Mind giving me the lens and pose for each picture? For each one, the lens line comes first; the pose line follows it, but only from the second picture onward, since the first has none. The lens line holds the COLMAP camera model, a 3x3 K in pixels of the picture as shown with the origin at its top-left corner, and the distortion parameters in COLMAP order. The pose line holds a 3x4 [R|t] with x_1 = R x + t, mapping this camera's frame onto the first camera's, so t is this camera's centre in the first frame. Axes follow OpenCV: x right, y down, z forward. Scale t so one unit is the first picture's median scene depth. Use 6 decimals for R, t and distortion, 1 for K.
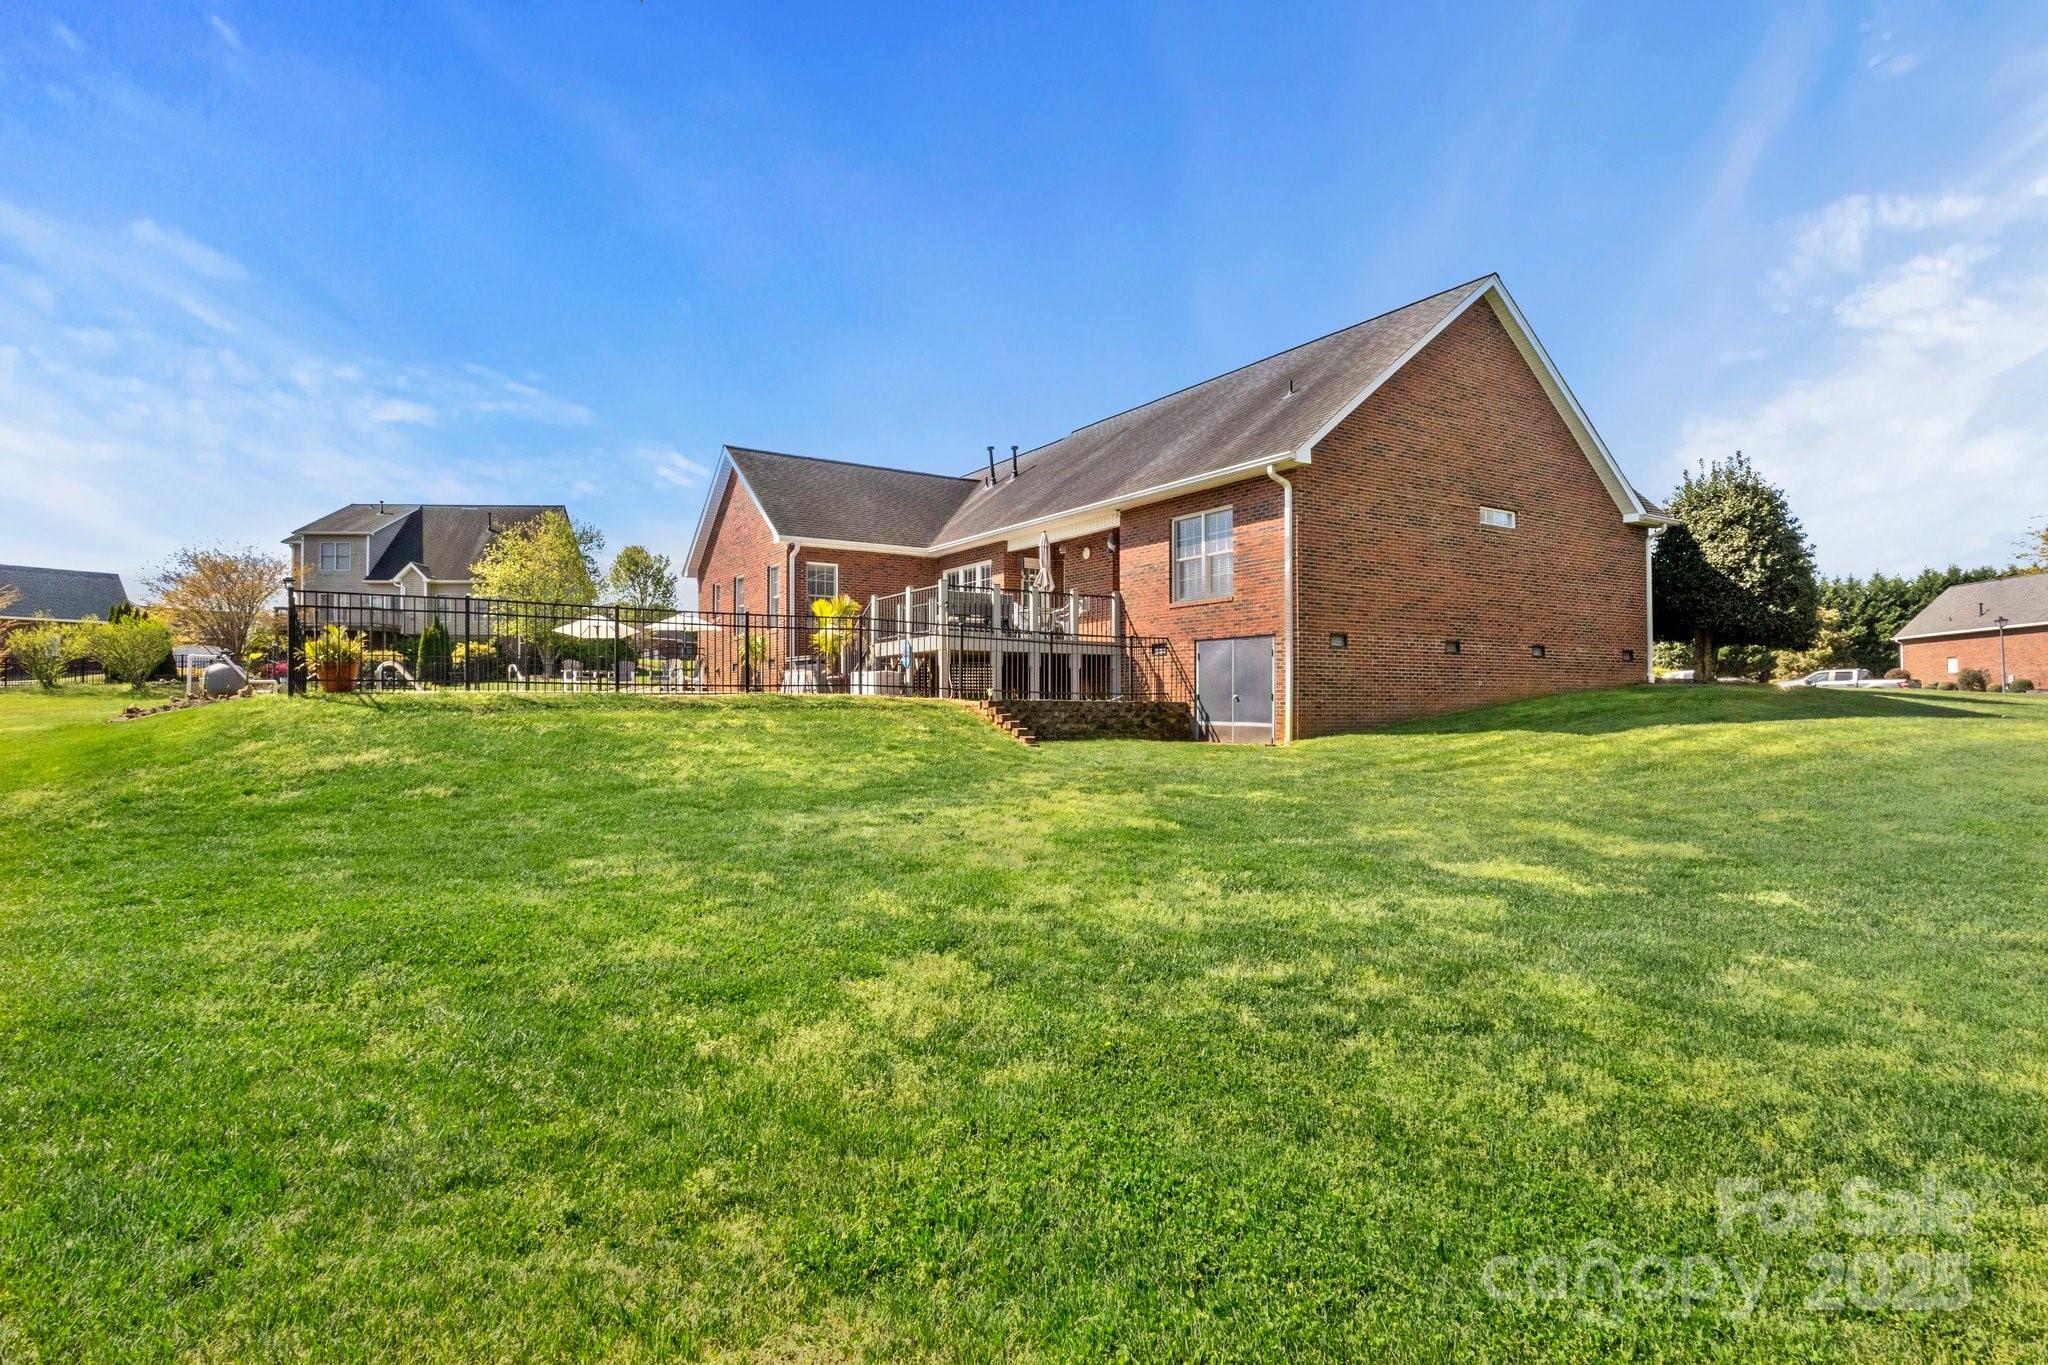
lens RADIAL K [[980.6, 0, 1027.5], [0, 980.6, 695.3], [0, 0, 1]] dist [-0.006438, 0.000798]
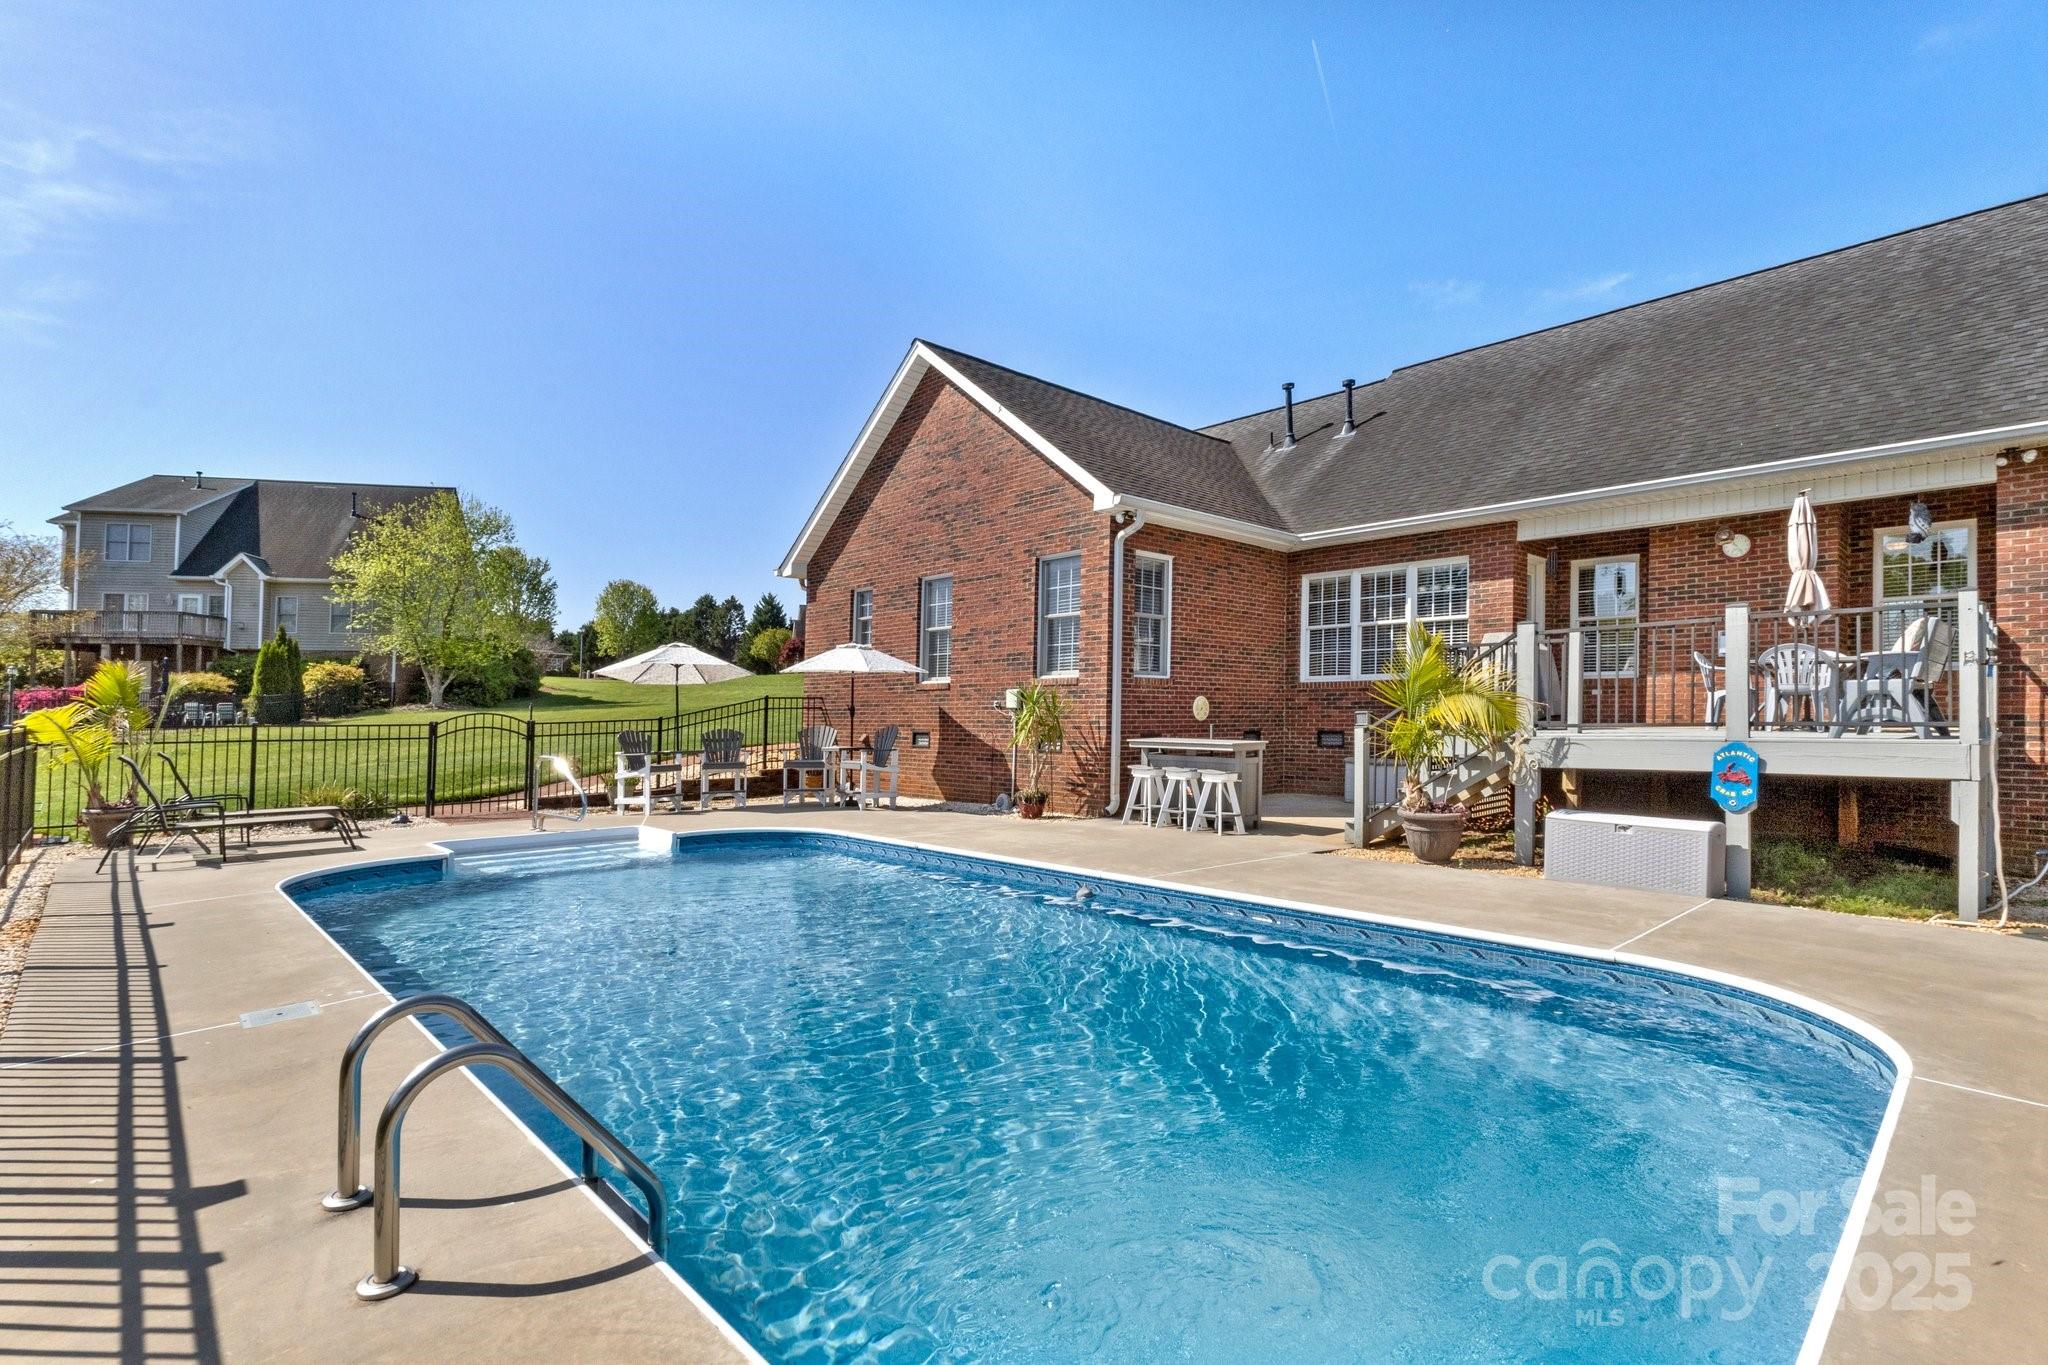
lens RADIAL K [[952.6, 0, 1012.5], [0, 952.6, 683.8], [0, 0, 1]] dist [-0.000852, 0.000217]
pose [[0.991030, 0.009011, 0.133336, -0.146513], [-0.005628, 0.999653, -0.025725, -0.021217], [-0.133522, 0.024744, 0.990737, 0.208869]]
